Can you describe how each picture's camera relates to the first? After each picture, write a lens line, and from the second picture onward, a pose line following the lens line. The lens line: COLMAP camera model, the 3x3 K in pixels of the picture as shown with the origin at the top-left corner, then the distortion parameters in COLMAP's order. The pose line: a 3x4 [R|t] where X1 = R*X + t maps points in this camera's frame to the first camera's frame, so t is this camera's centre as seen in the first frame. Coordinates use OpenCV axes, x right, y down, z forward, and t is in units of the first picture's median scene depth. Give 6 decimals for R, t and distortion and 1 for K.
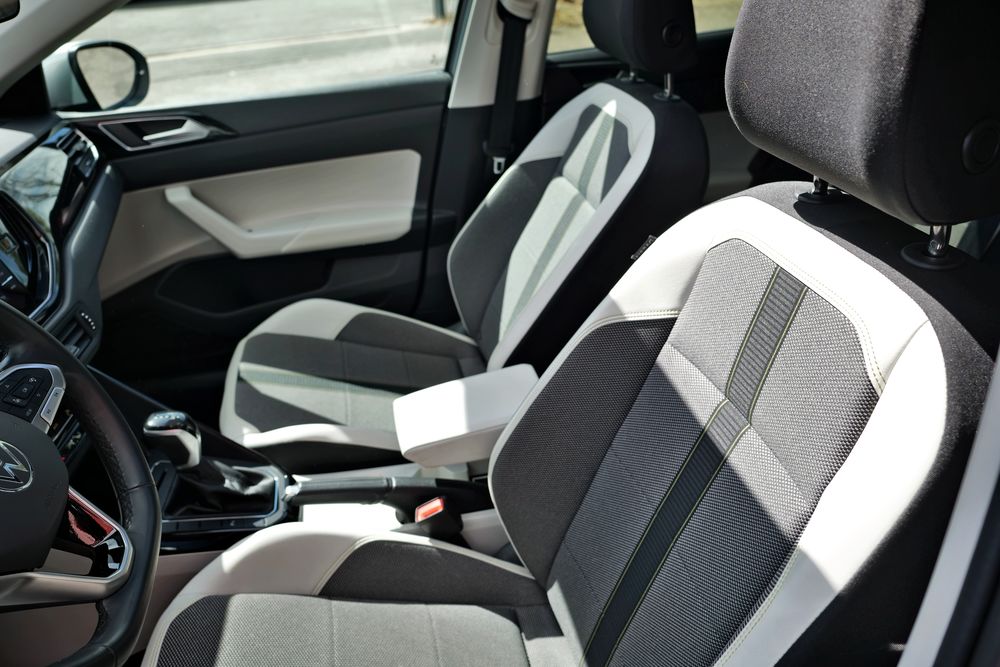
lens RADIAL K [[713.3, 0, 498.3], [0, 713.3, 334.4], [0, 0, 1]] dist [-0.008547, 0.007697]
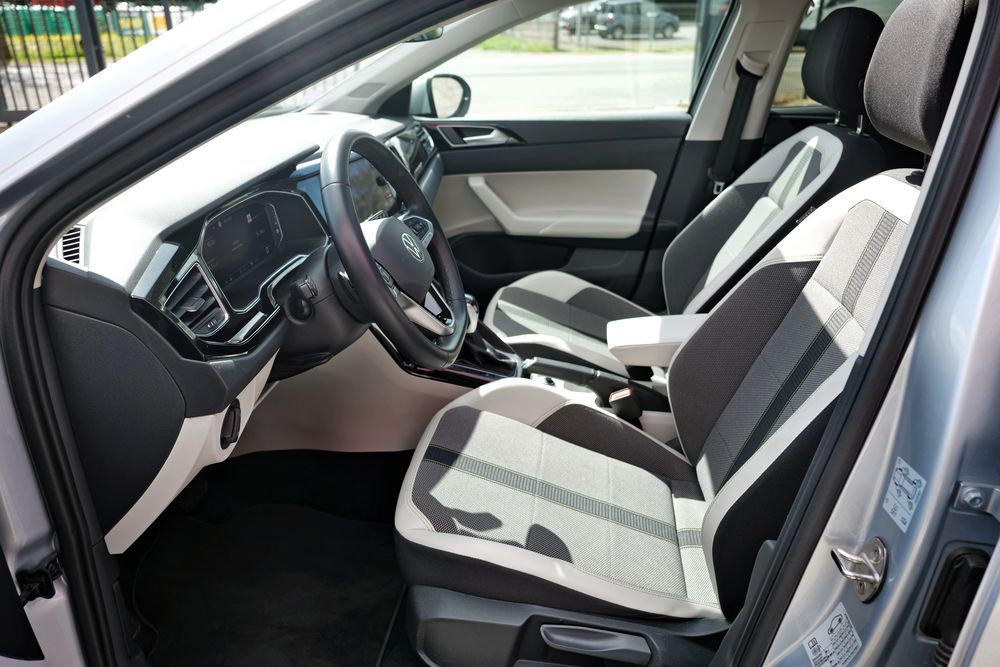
lens RADIAL K [[713.3, 0, 502.8], [0, 713.3, 333.3], [0, 0, 1]] dist [-0.008547, 0.007697]
pose [[0.944610, 0.165138, -0.283623, 0.043739], [-0.194440, 0.977786, -0.078274, 0.200292], [0.264397, 0.129086, 0.955736, -0.290274]]
